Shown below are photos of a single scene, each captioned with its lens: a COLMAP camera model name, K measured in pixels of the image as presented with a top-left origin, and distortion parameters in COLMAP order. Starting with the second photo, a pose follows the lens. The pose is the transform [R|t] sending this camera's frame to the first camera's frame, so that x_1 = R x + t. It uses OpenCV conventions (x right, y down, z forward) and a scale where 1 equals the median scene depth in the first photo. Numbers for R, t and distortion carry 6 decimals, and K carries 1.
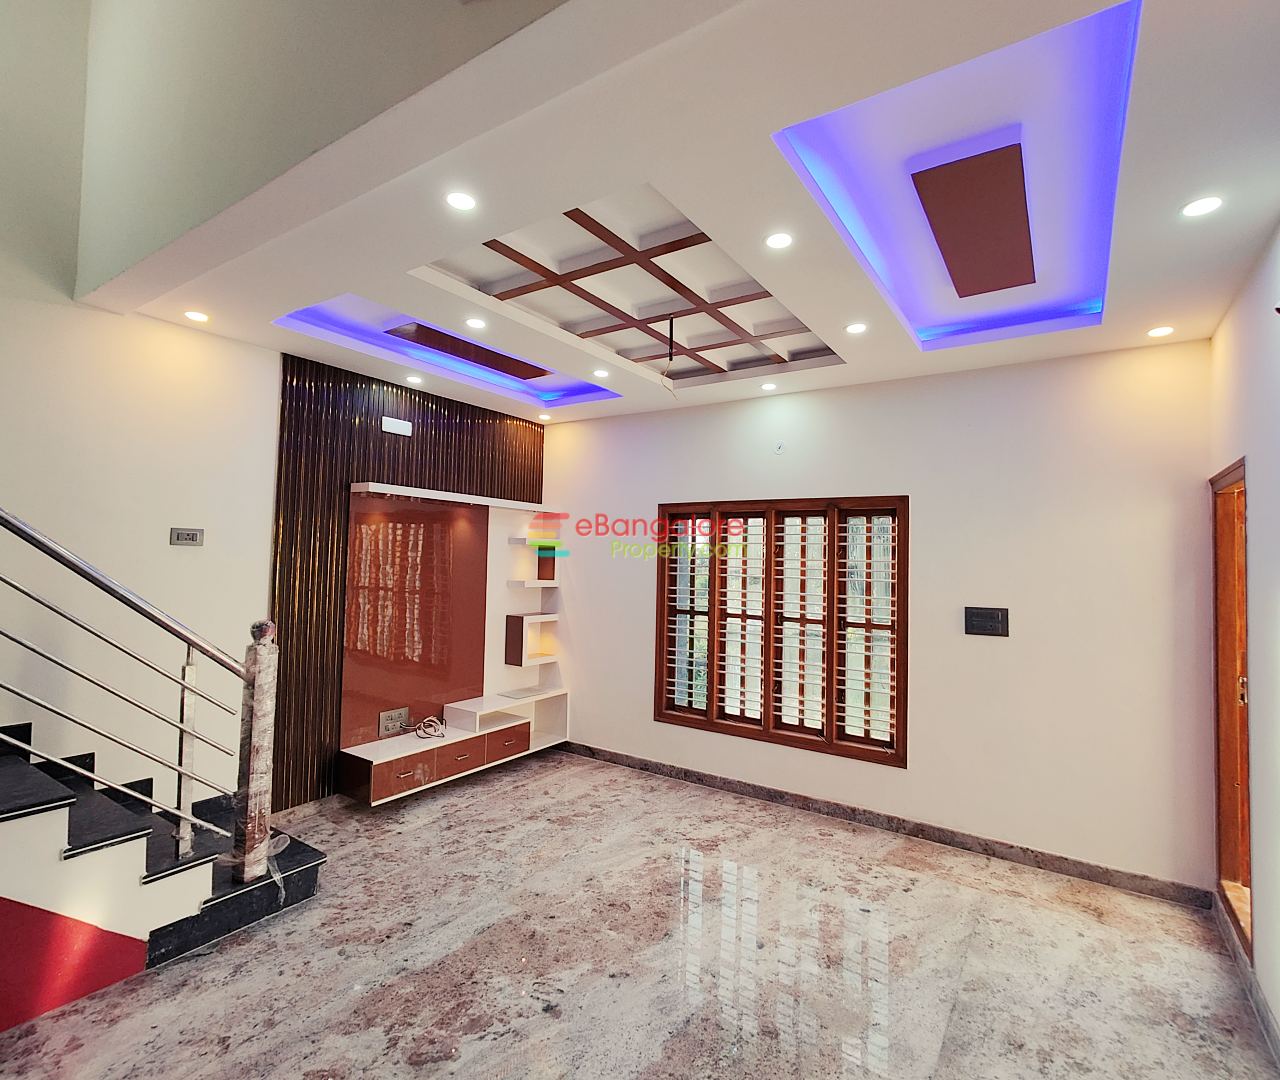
lens RADIAL K [[629.3, 0, 642.9], [0, 629.3, 538.1], [0, 0, 1]] dist [0.000567, 0.003355]
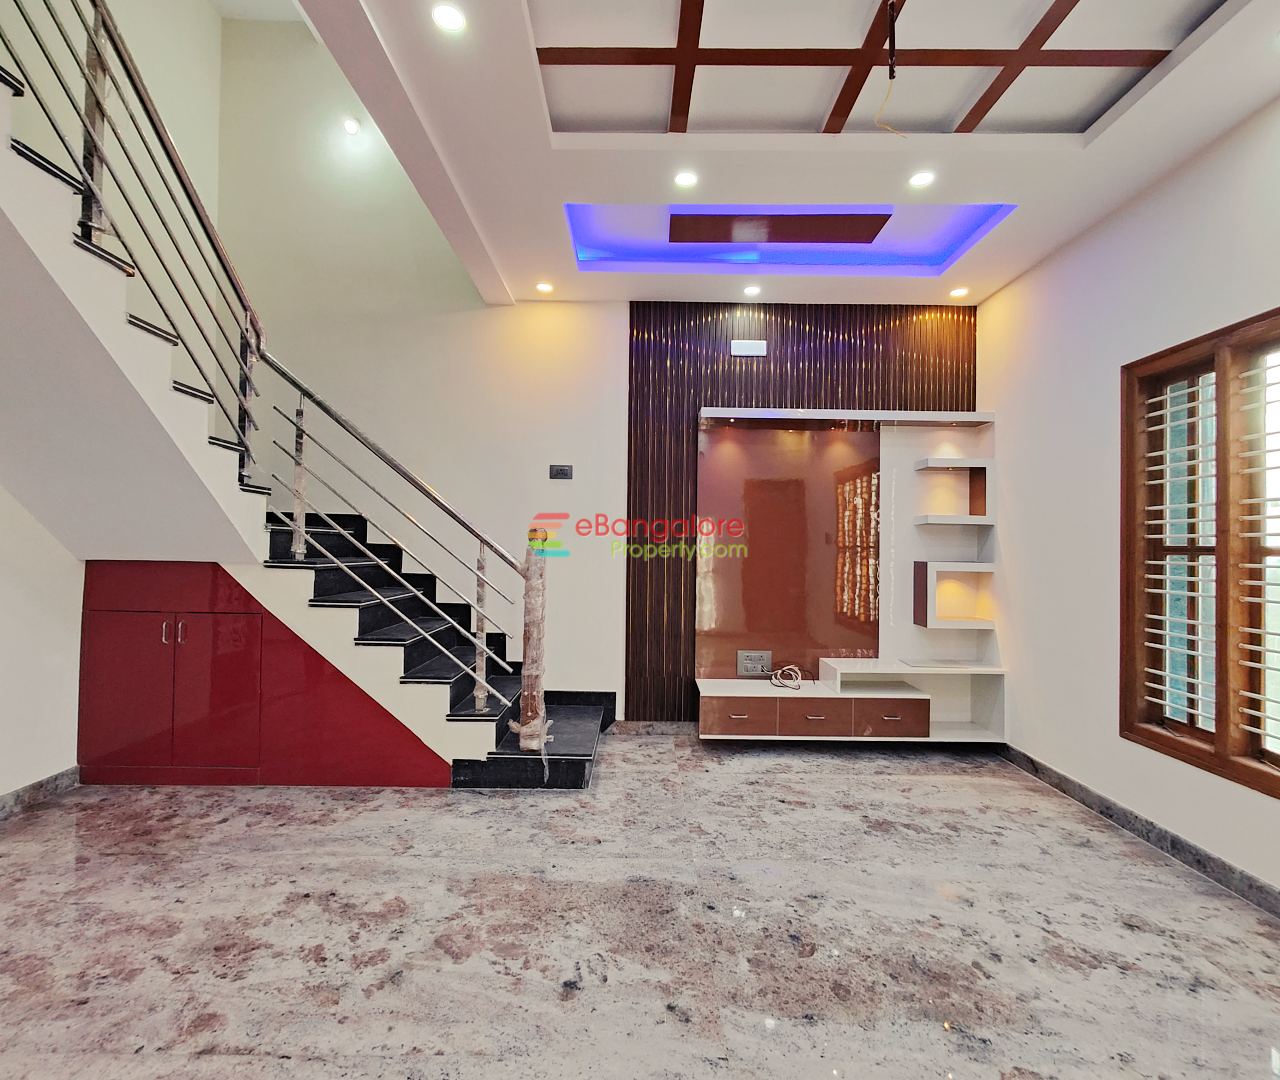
lens RADIAL K [[629.3, 0, 640.3], [0, 629.3, 540.4], [0, 0, 1]] dist [0.000567, 0.003355]
pose [[0.560313, -0.022527, -0.827975, 0.332174], [0.029542, 0.999538, -0.007203, 0.127694], [0.827754, -0.020425, 0.560719, 0.393749]]
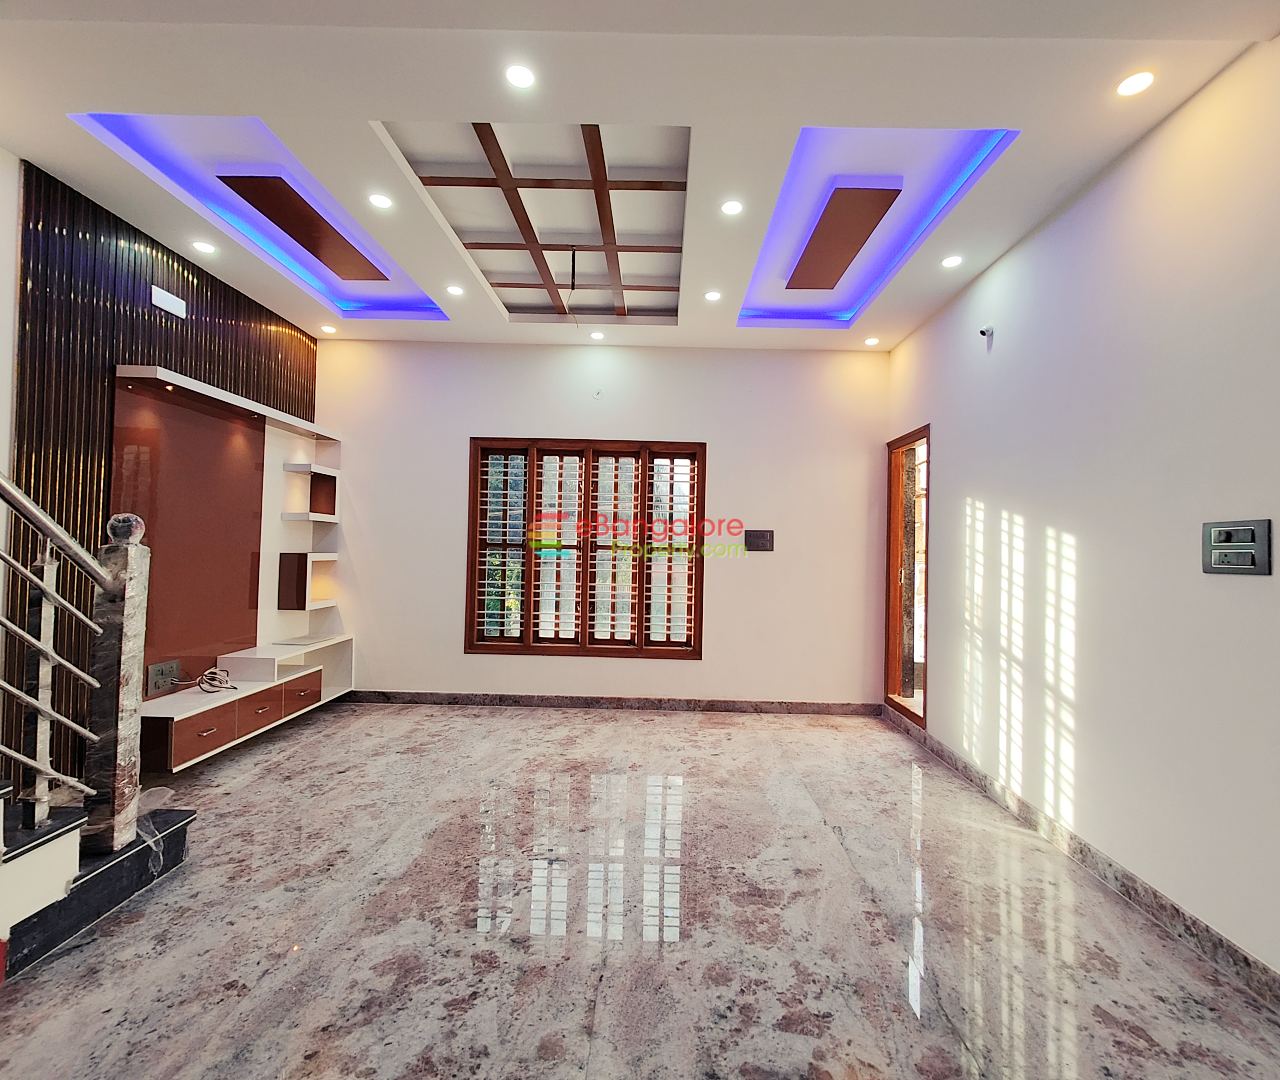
lens RADIAL K [[629.3, 0, 642.9], [0, 629.3, 536.9], [0, 0, 1]] dist [0.000567, 0.003355]
pose [[0.840655, 0.005592, 0.541542, -0.370248], [-0.022873, 0.999421, 0.025187, 0.093958], [-0.541088, -0.033560, 0.840296, 0.013233]]
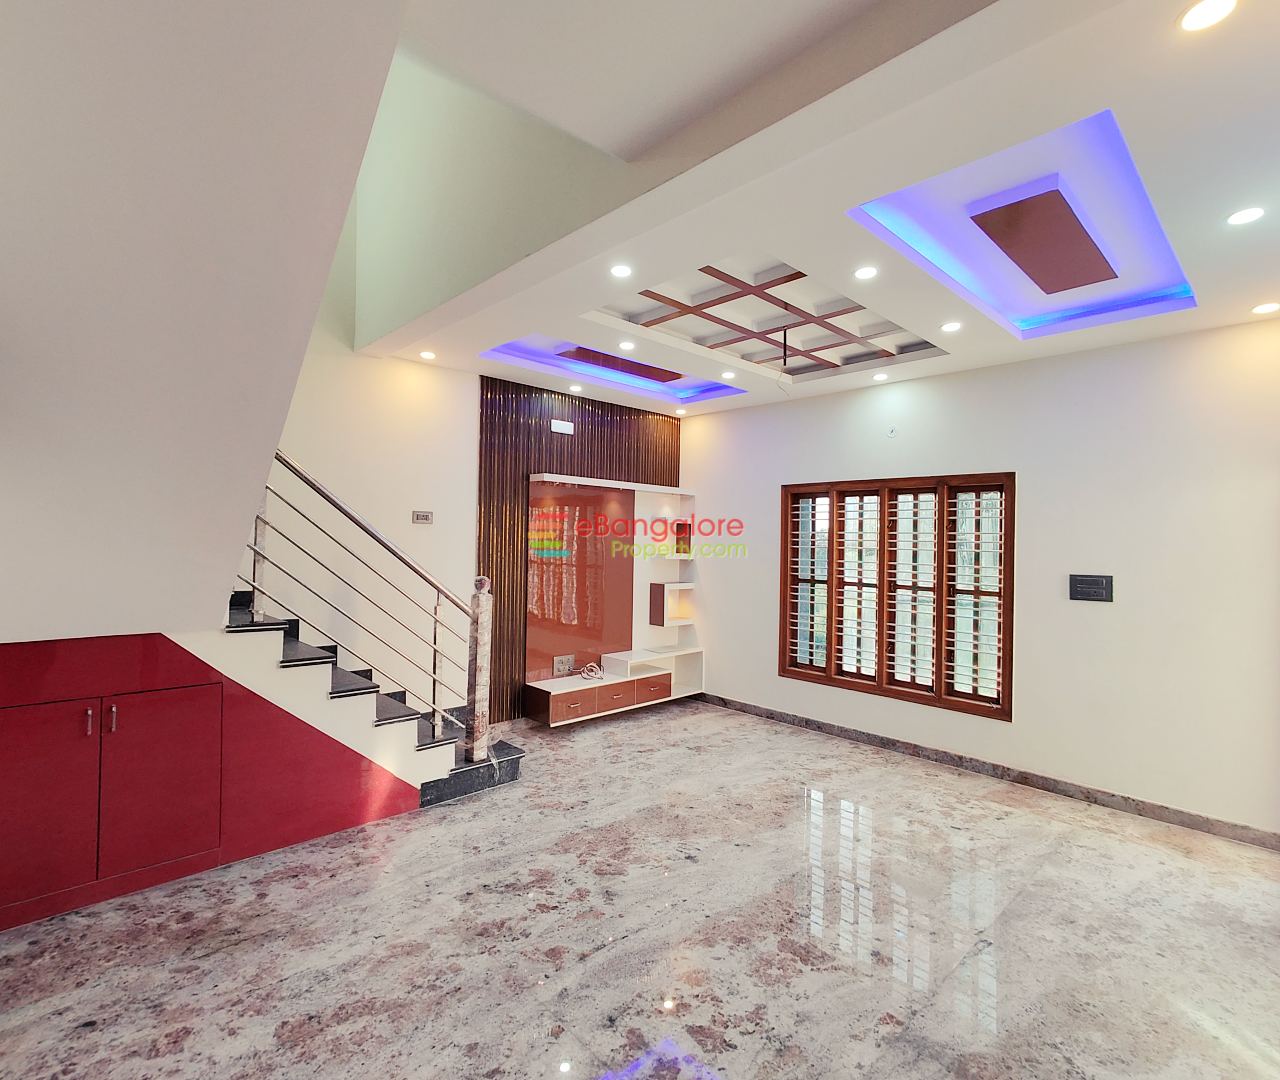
lens RADIAL K [[629.3, 0, 642.3], [0, 629.3, 537.7], [0, 0, 1]] dist [0.000567, 0.003355]
pose [[0.976693, -0.005611, -0.214565, 0.029038], [0.011314, 0.999614, 0.025360, 0.010833], [0.214340, -0.027196, 0.976380, -0.203211]]
